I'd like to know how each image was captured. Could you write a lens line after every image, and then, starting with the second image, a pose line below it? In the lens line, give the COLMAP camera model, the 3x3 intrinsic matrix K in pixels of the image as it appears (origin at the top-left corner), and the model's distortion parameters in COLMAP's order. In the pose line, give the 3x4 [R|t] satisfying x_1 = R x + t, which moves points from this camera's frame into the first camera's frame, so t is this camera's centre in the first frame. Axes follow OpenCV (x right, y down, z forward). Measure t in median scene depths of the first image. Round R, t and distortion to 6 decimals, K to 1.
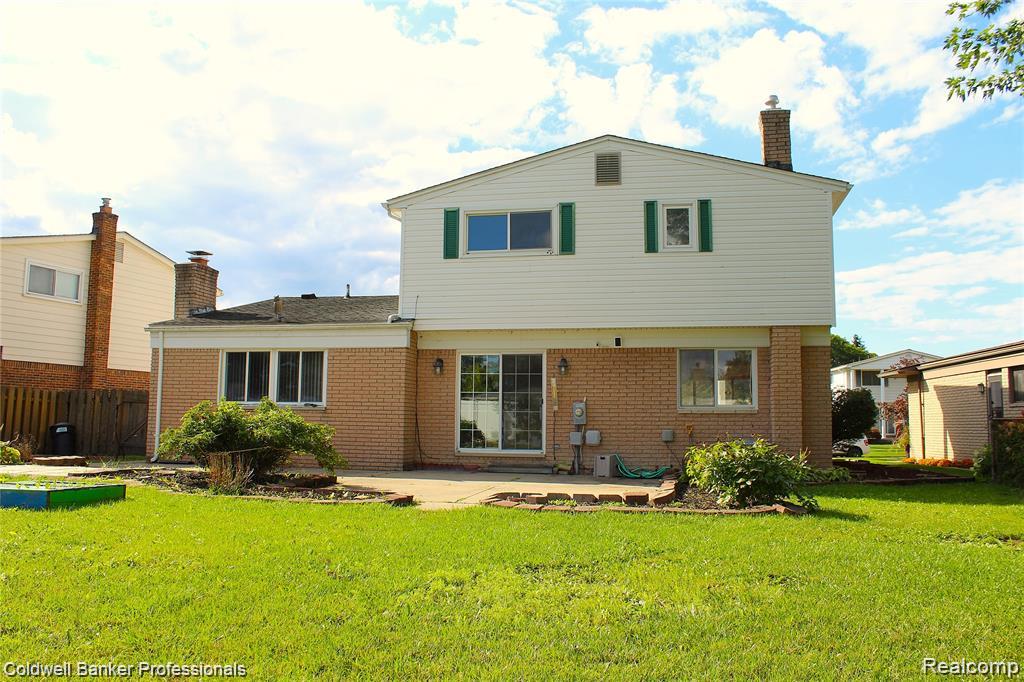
lens RADIAL K [[845.0, 0, 512.0], [0, 845.0, 341.0], [0, 0, 1]] dist [-0.165822, 0.139781]
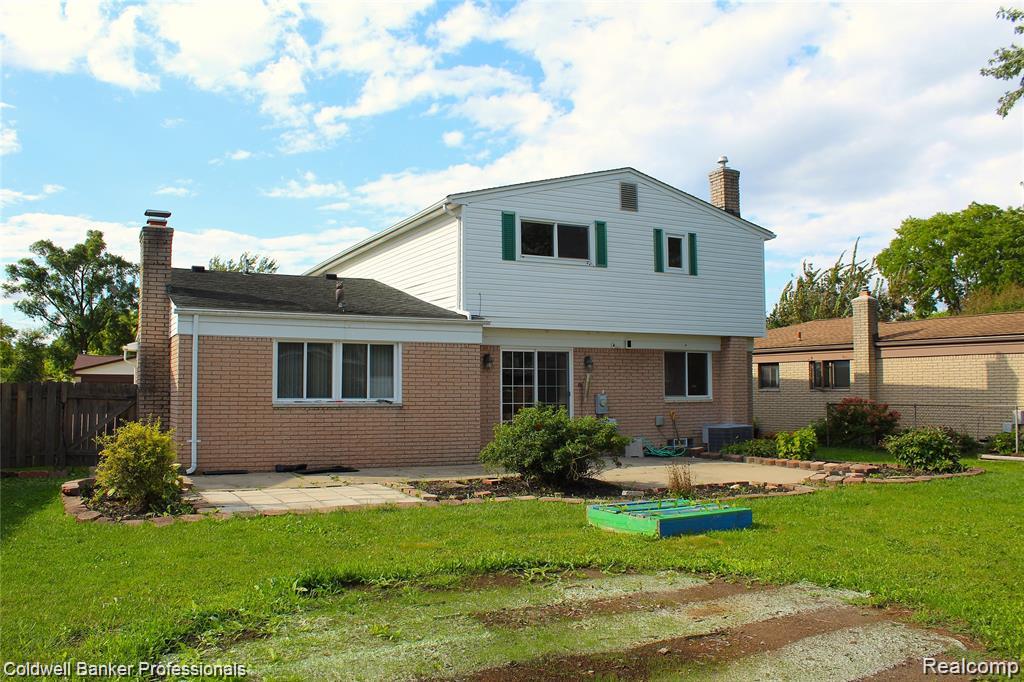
lens RADIAL K [[863.7, 0, 512.0], [0, 863.7, 341.0], [0, 0, 1]] dist [-0.103334, 0.000770]
pose [[0.774217, 0.024845, 0.632433, -0.725667], [-0.051866, 0.998359, 0.024274, -0.022327], [-0.630792, -0.051595, 0.774235, 0.148244]]
